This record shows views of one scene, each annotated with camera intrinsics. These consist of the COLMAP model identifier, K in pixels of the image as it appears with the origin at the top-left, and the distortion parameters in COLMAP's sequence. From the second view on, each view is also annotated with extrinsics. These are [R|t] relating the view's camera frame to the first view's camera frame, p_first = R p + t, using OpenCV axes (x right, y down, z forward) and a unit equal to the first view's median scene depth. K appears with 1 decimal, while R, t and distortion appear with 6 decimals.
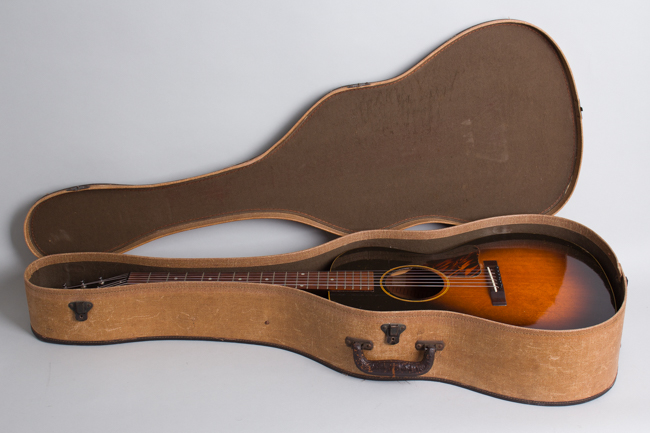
lens RADIAL K [[1053.1, 0, 324.1], [0, 1053.1, 215.4], [0, 0, 1]] dist [-0.083804, 0.000000]
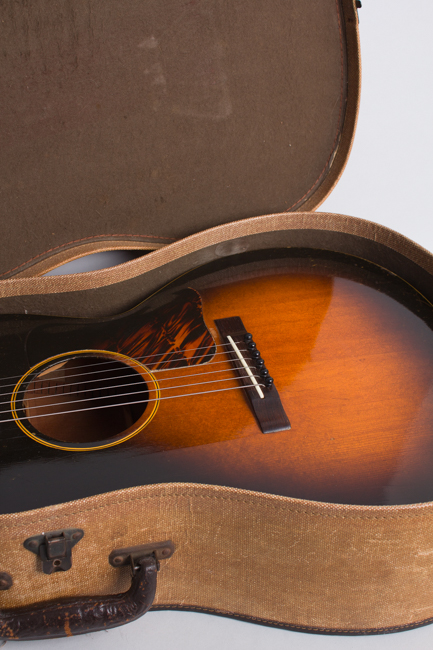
lens RADIAL K [[891.3, 0, 211.6], [0, 891.3, 328.1], [0, 0, 1]] dist [-0.030064, 0.000000]
pose [[0.961867, -0.138116, 0.236084, 0.047753], [0.096952, 0.979263, 0.177889, -0.028944], [-0.255757, -0.148216, 0.955312, 0.579464]]
